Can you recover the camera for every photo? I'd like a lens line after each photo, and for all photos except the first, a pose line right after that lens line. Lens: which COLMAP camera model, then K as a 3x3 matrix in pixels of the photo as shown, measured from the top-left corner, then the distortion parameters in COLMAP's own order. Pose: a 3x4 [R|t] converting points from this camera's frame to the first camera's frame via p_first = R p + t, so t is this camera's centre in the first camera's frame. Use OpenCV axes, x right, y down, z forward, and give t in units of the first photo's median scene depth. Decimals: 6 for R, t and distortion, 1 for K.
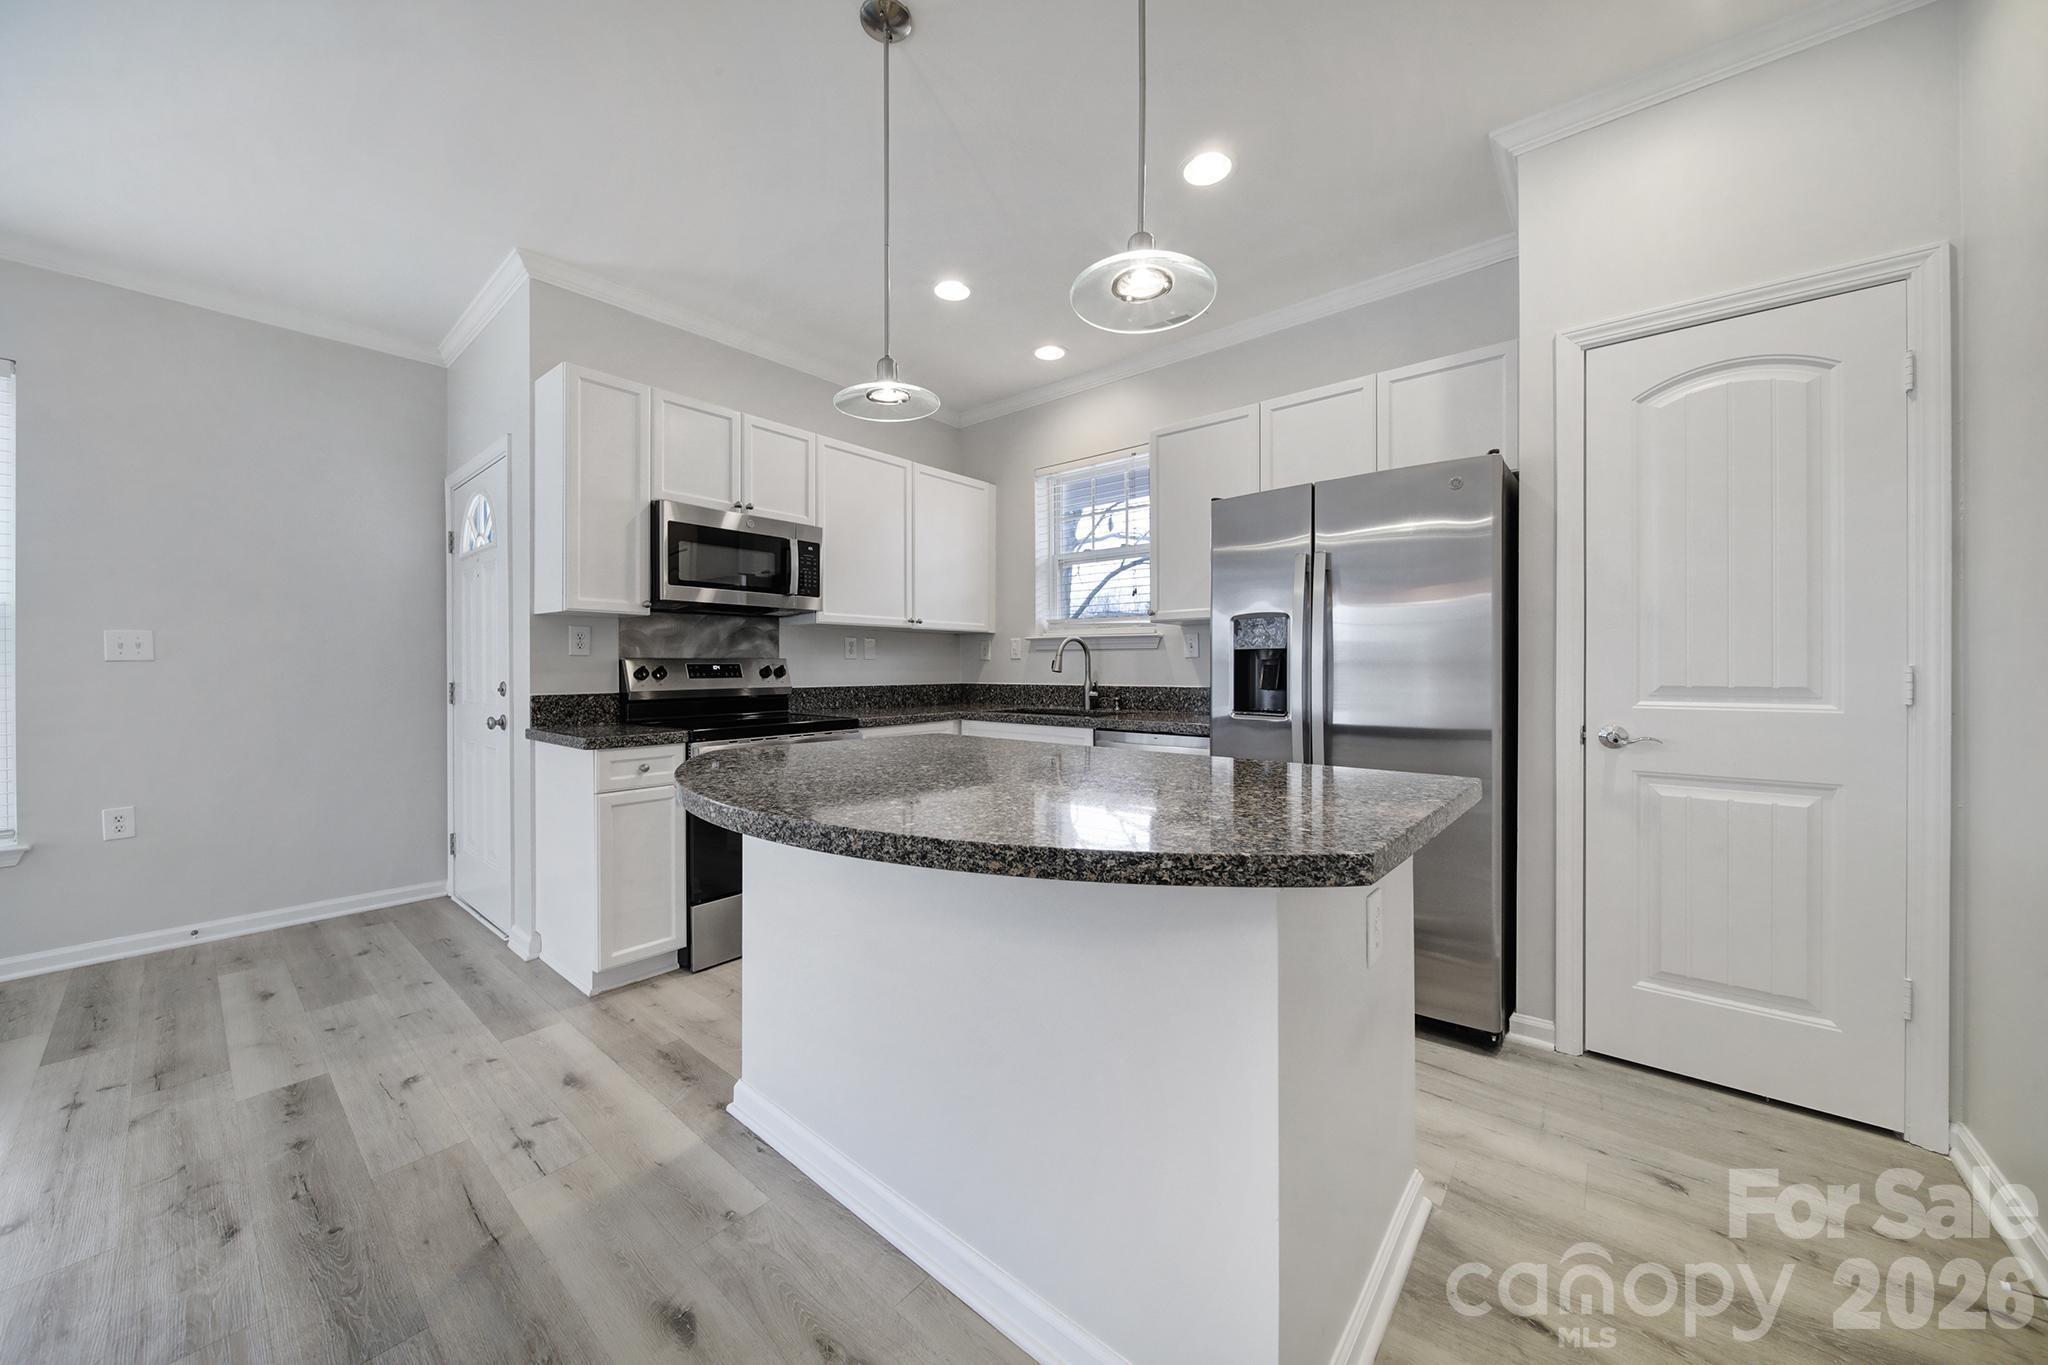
lens RADIAL K [[716.8, 0, 1025.6], [0, 716.8, 670.1], [0, 0, 1]] dist [-0.000653, -0.001201]
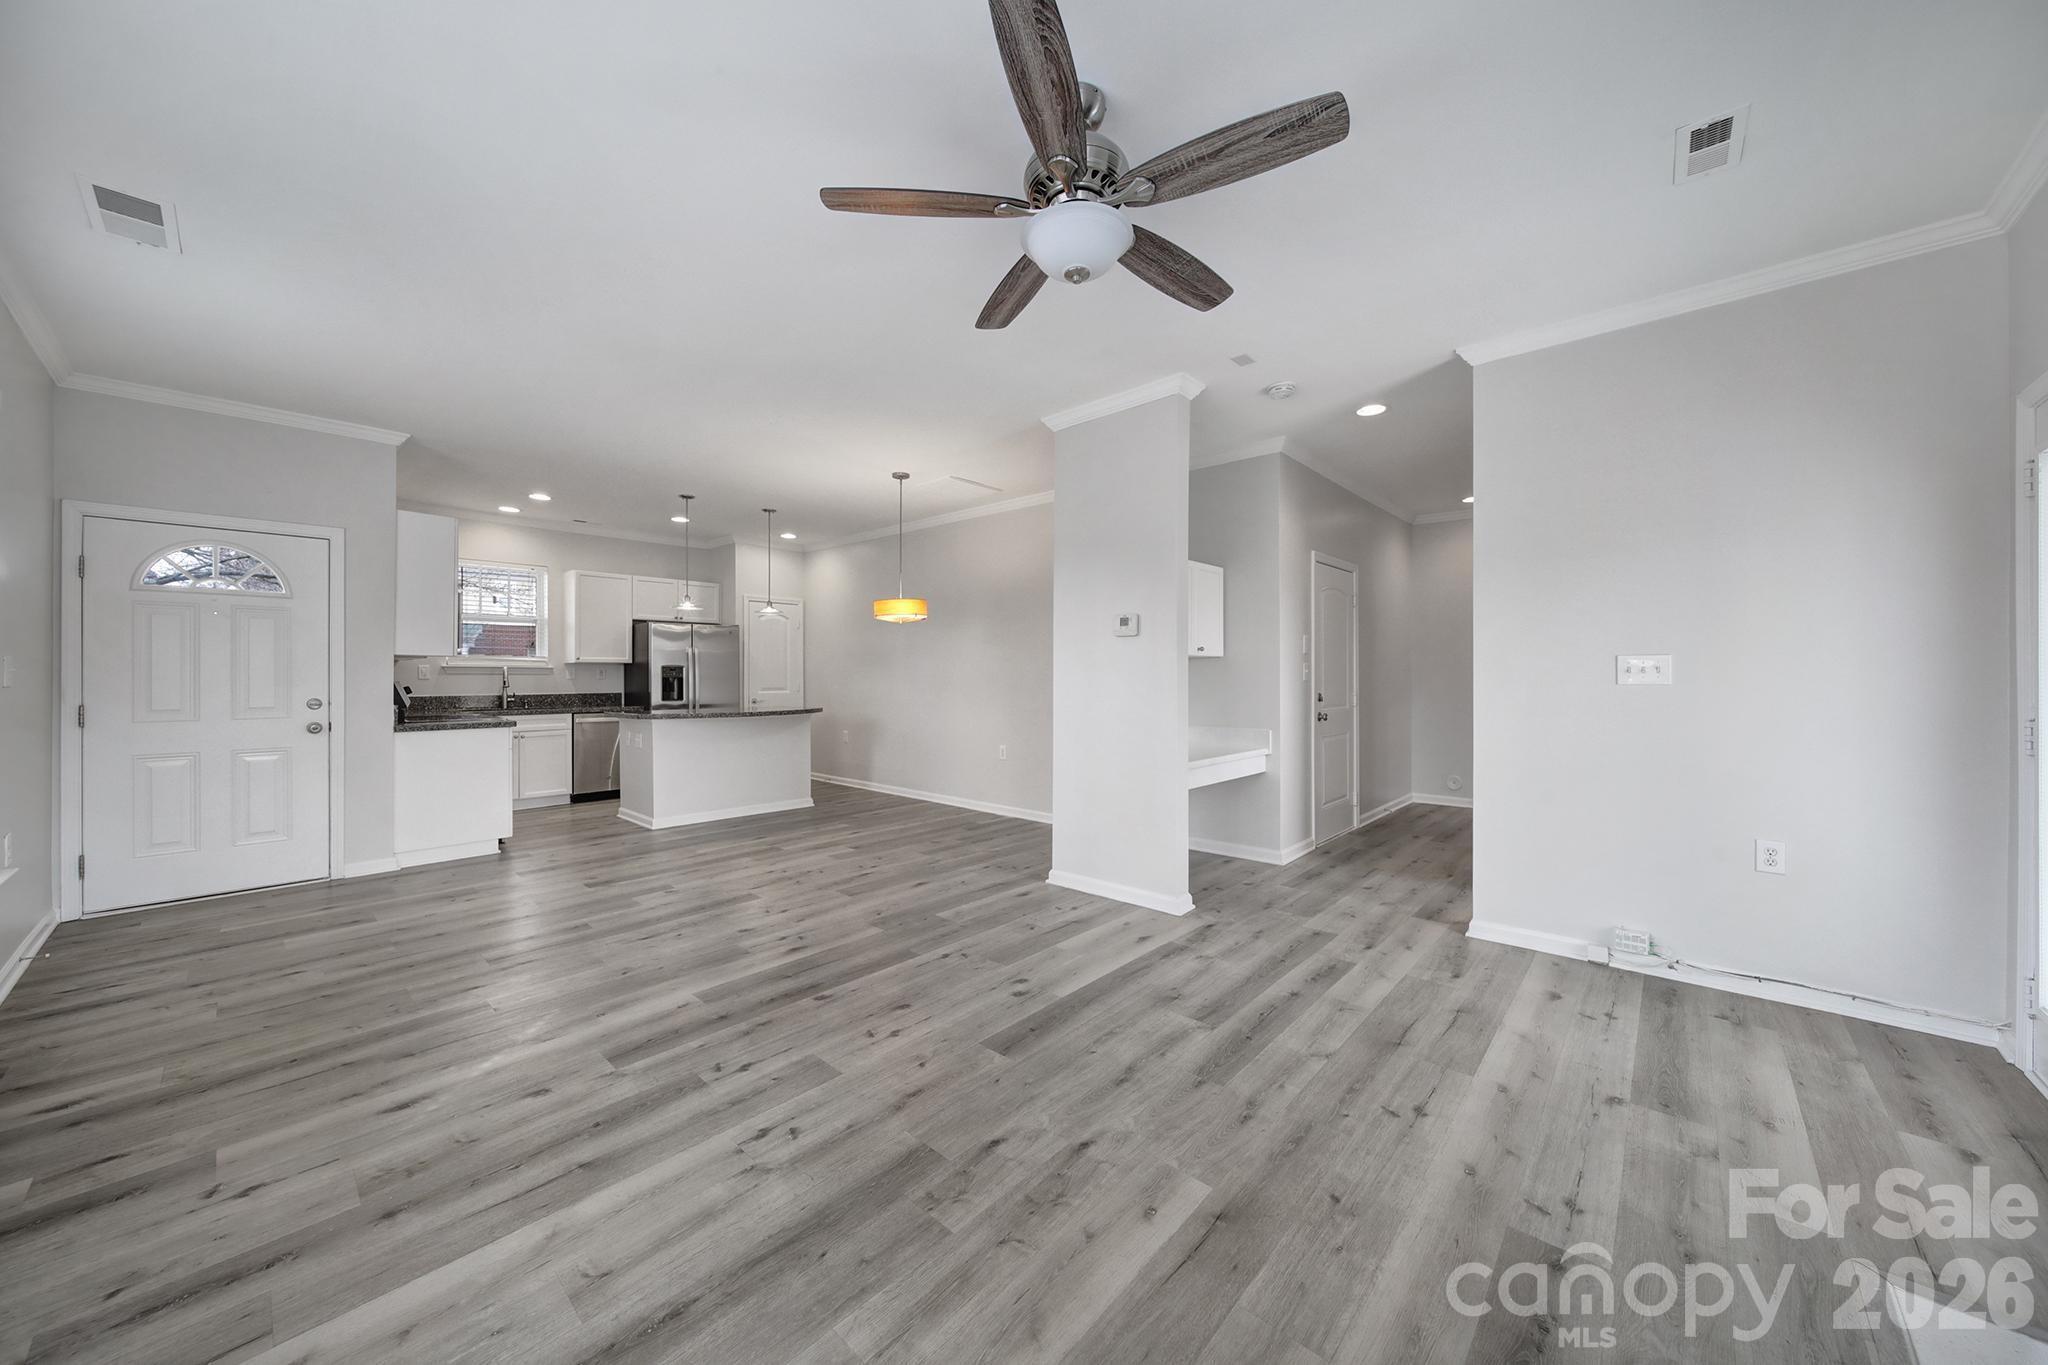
lens RADIAL K [[716.8, 0, 1022.9], [0, 716.8, 676.4], [0, 0, 1]] dist [-0.000653, -0.001201]
pose [[0.040981, 0.001019, 0.999159, -2.846112], [0.004963, 0.999987, -0.001224, -0.026431], [-0.999148, 0.005009, 0.040975, -0.594049]]
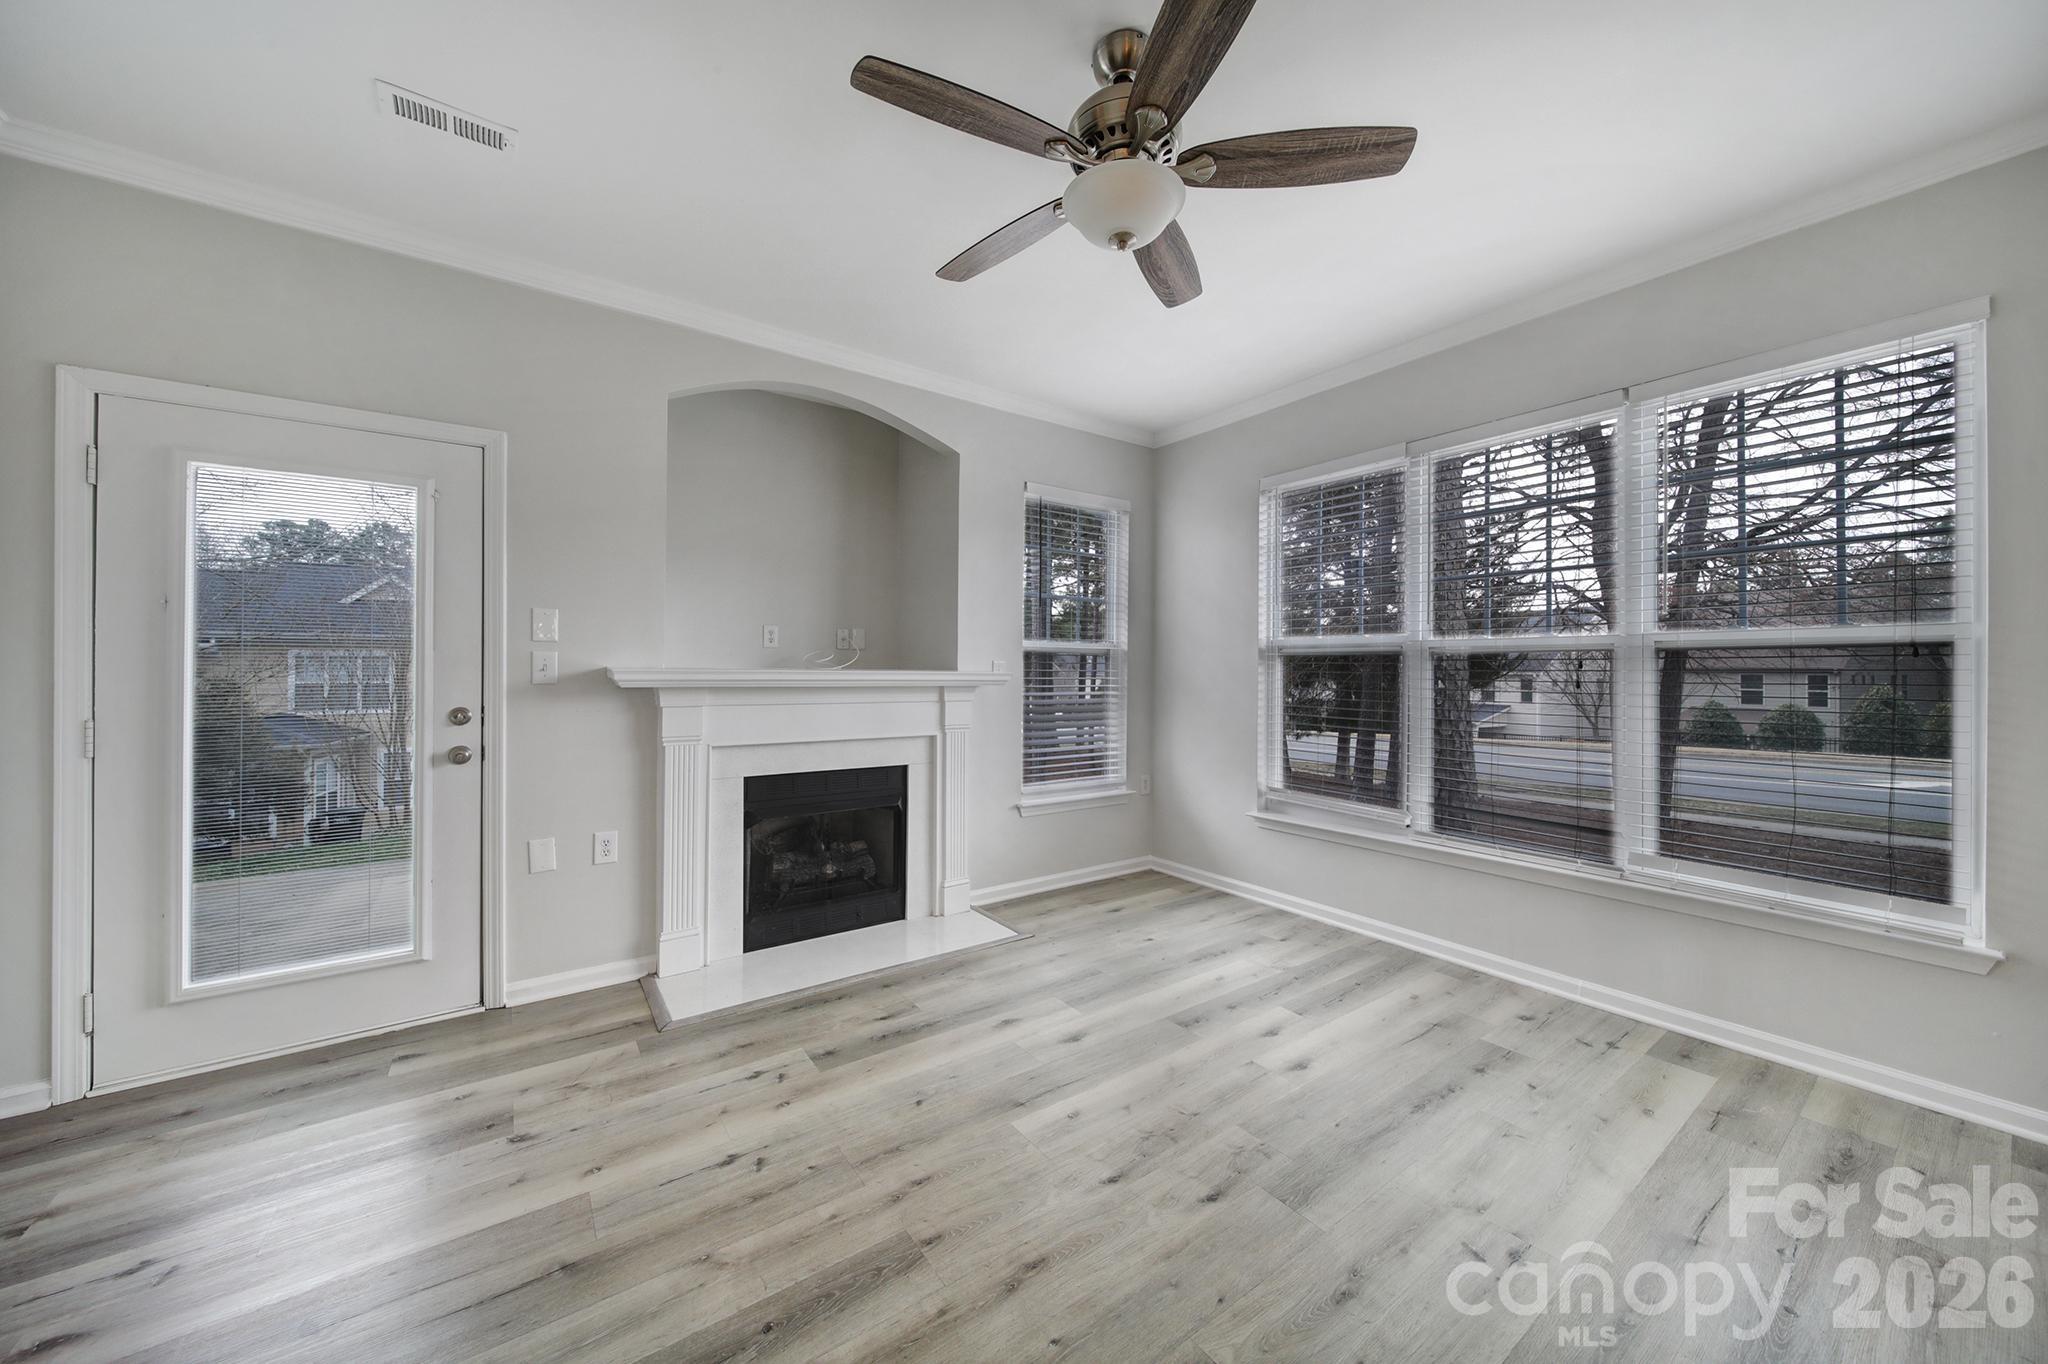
lens RADIAL K [[716.8, 0, 1025.4], [0, 716.8, 675.3], [0, 0, 1]] dist [-0.000653, -0.001201]
pose [[-0.247580, 0.010222, -0.968813, -1.218452], [-0.007364, 0.999896, 0.012431, -0.039541], [0.968839, 0.010212, -0.247479, -0.532874]]
